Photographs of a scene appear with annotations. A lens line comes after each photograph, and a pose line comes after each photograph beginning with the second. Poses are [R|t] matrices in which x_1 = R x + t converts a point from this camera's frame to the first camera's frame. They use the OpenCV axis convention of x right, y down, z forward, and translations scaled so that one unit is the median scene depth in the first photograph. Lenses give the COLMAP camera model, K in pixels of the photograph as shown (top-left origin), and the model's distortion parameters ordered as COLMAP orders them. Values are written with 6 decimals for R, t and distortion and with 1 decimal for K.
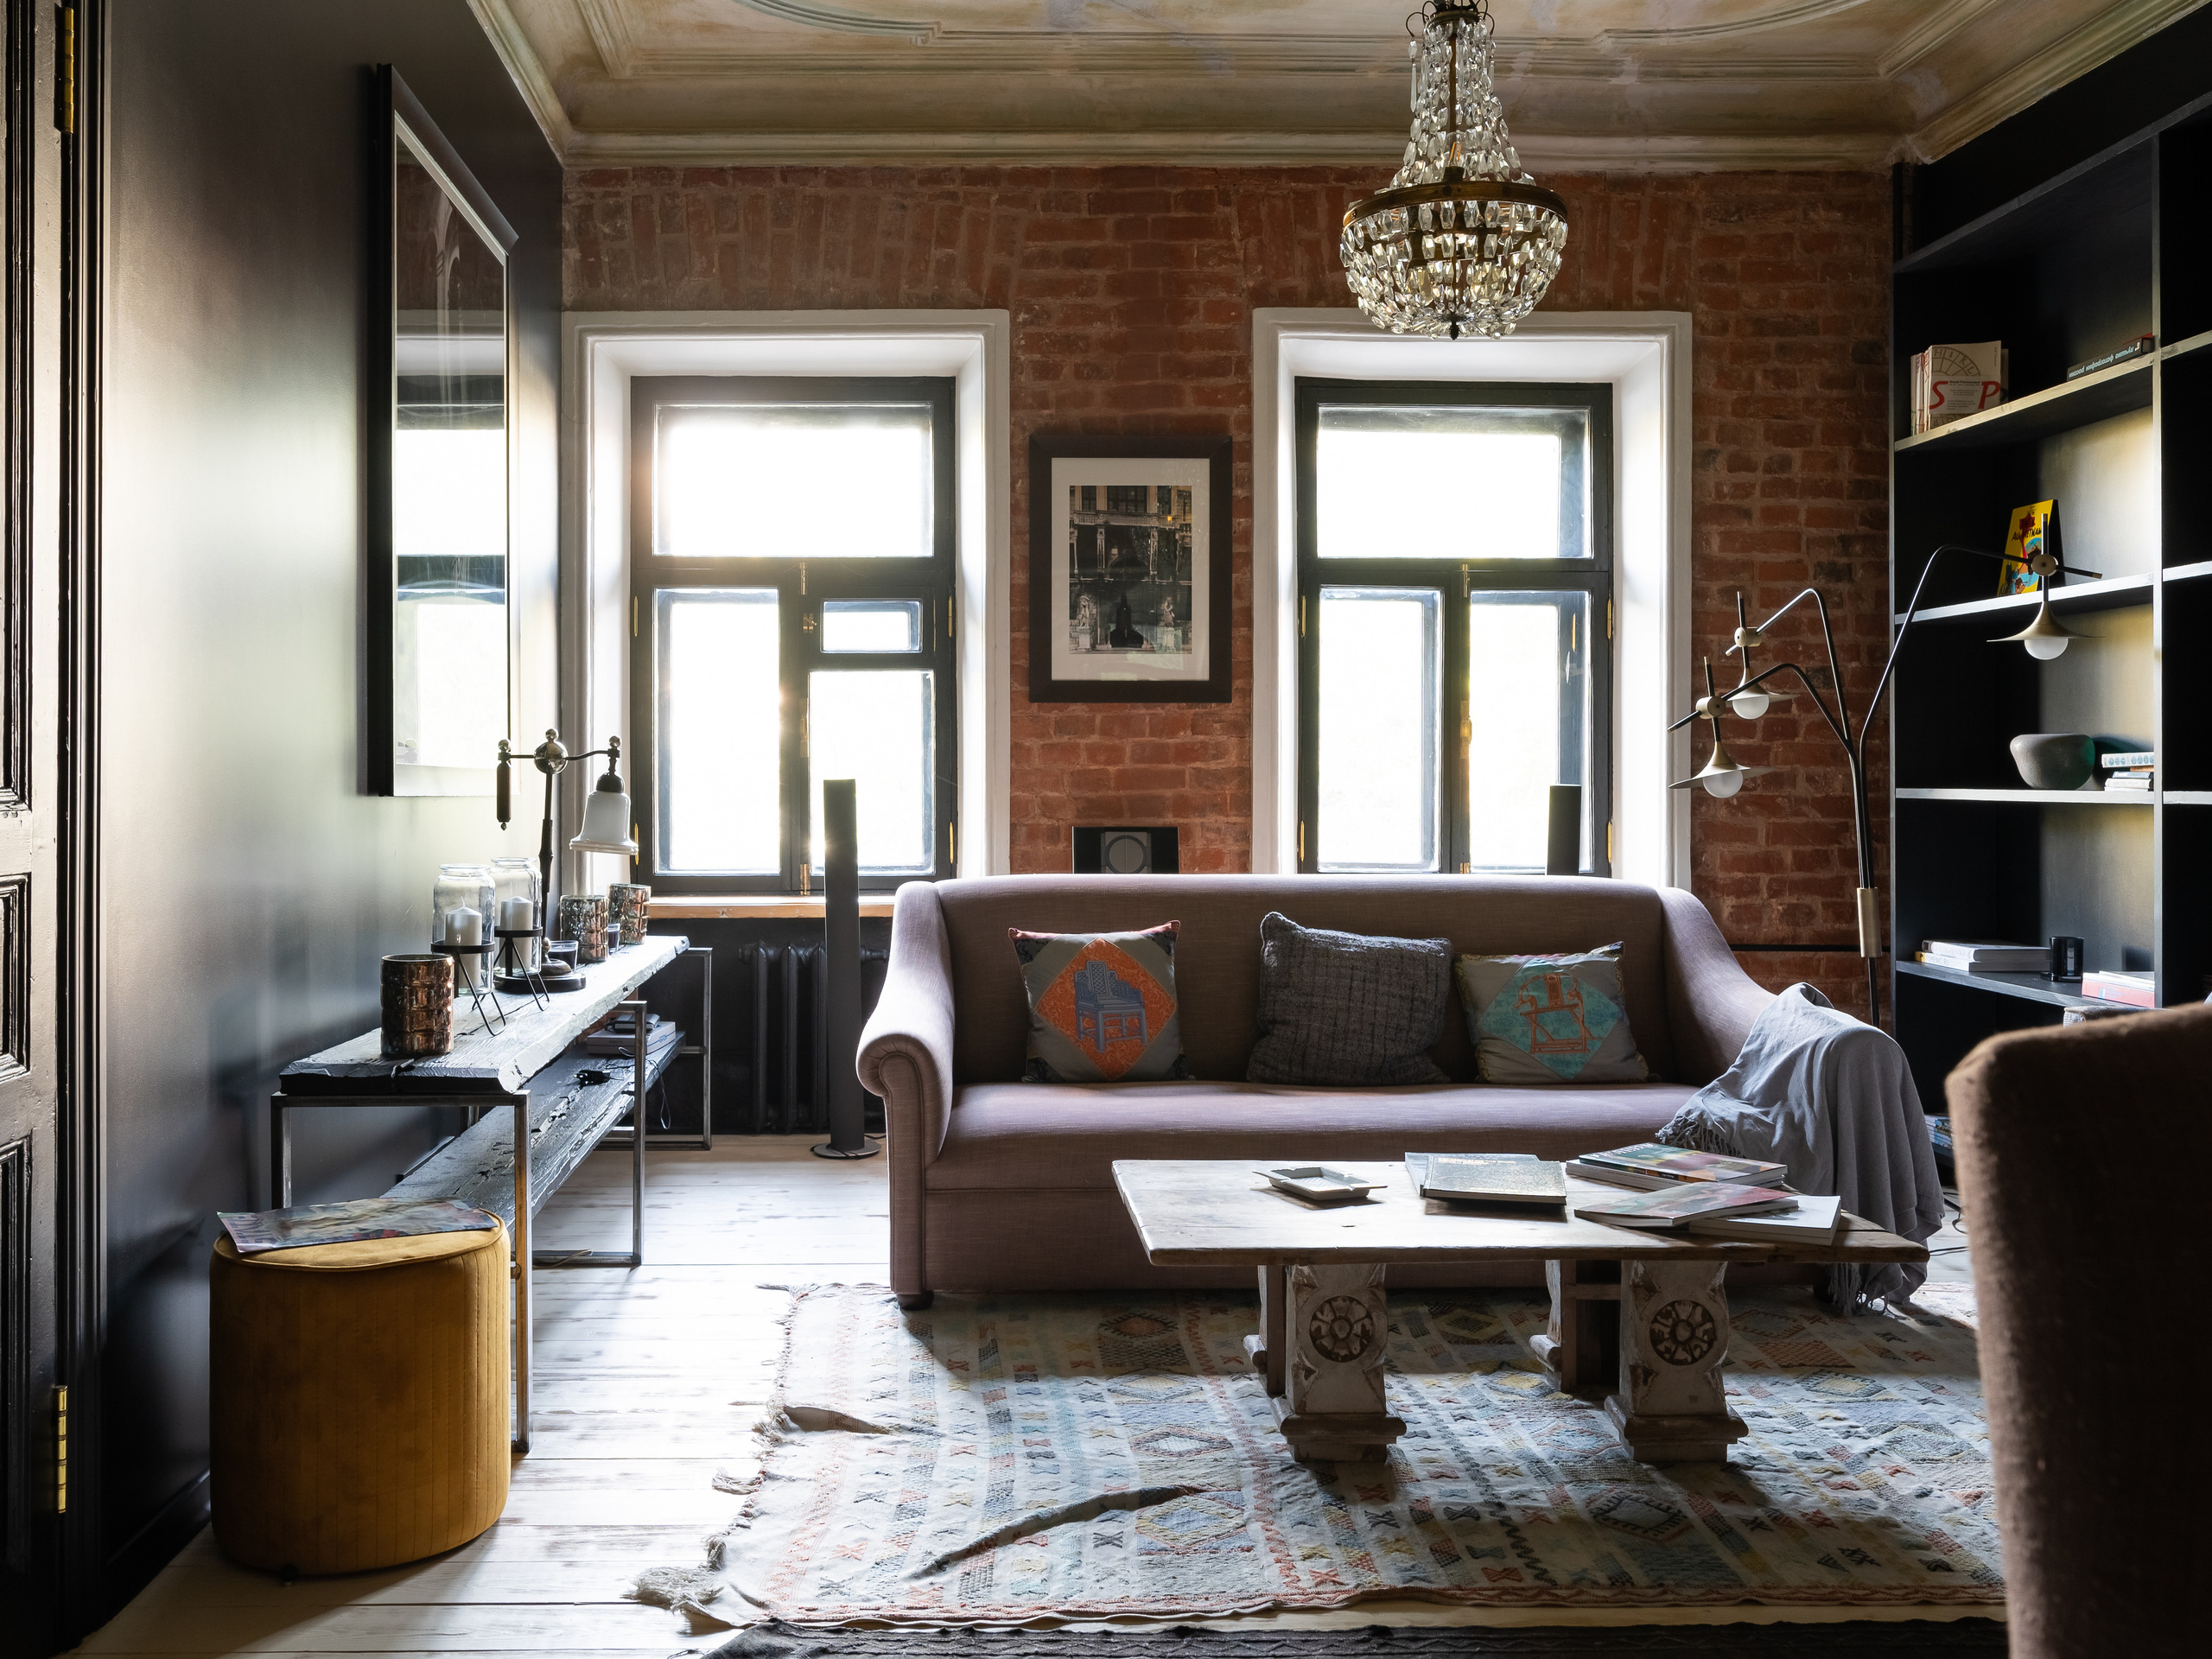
lens RADIAL K [[1931.4, 0, 1001.5], [0, 1931.4, 773.7], [0, 0, 1]] dist [-0.006254, 0.003261]
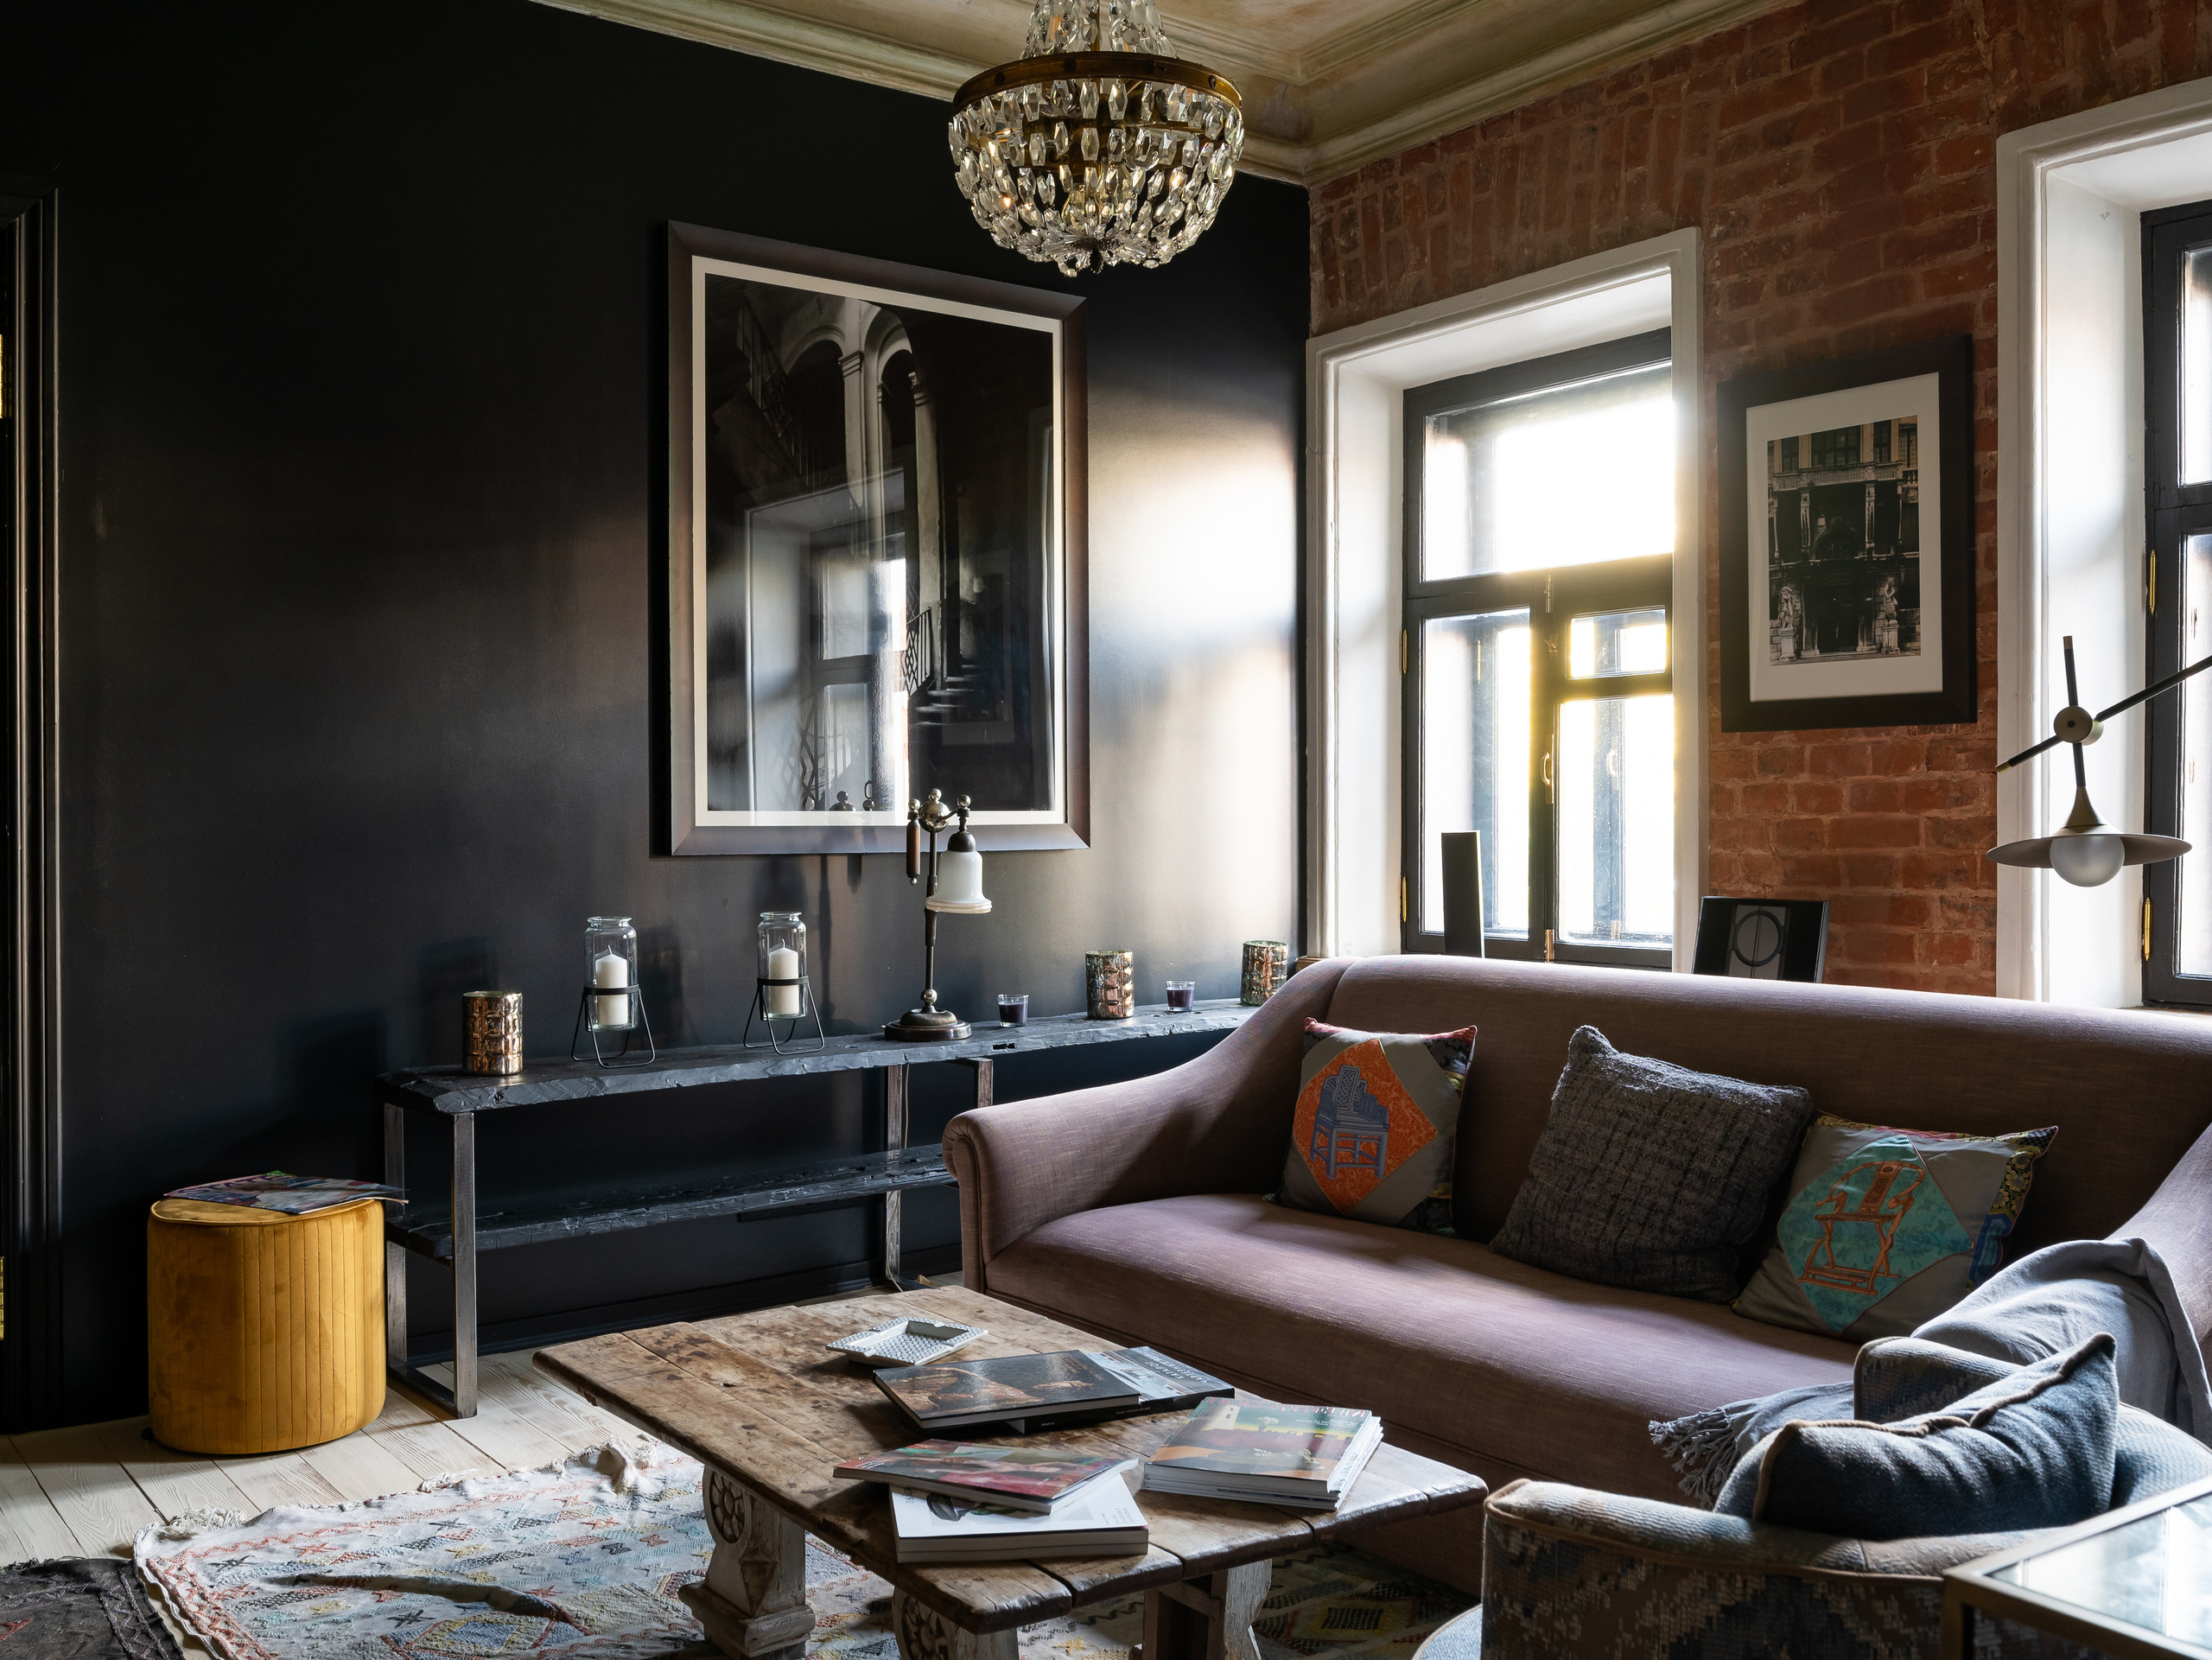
lens RADIAL K [[2036.6, 0, 1069.5], [0, 2036.6, 820.5], [0, 0, 1]] dist [-0.005900, 0.002641]
pose [[0.568841, 0.001788, -0.822446, 0.531198], [0.009254, 0.999920, 0.008575, -0.011181], [0.822395, -0.012488, 0.568779, 0.325641]]
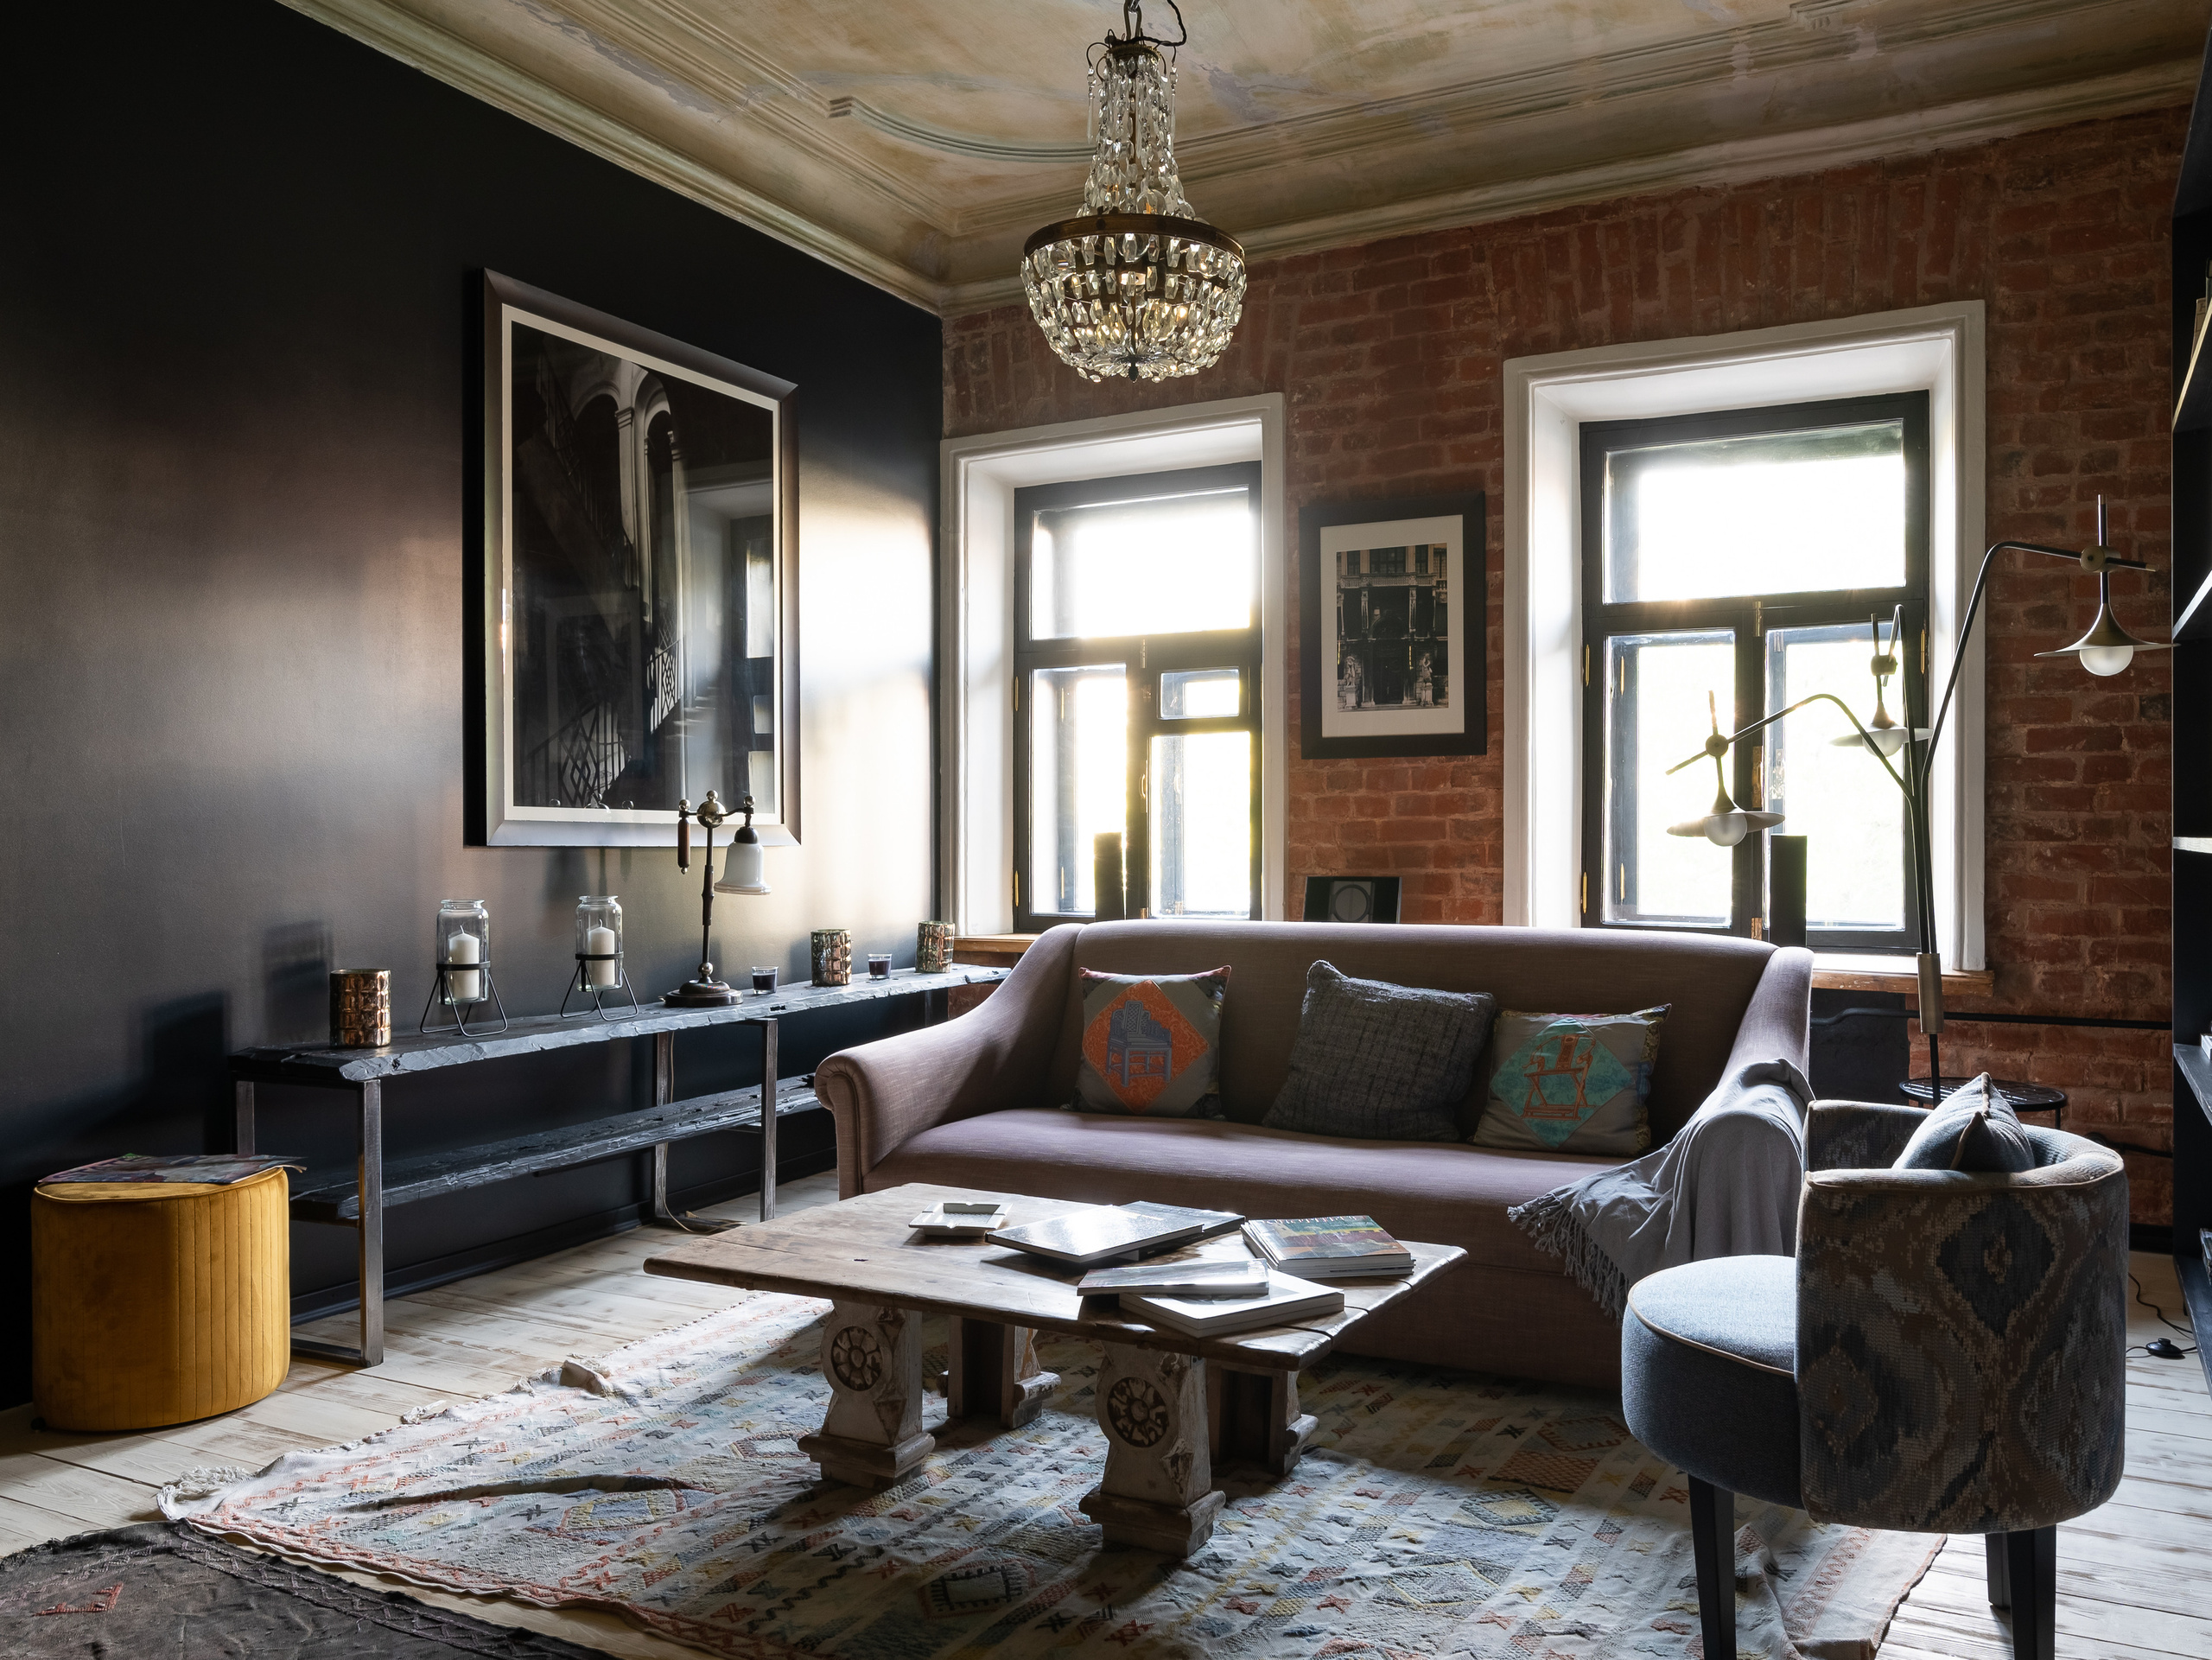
lens RADIAL K [[1692.7, 0, 1236.6], [0, 1692.7, 845.5], [0, 0, 1]] dist [-0.002411, -0.000350]
pose [[0.889303, -0.001135, -0.457316, 0.408568], [0.004825, 0.999965, 0.006902, 0.004061], [0.457292, -0.008344, 0.889277, 0.153074]]
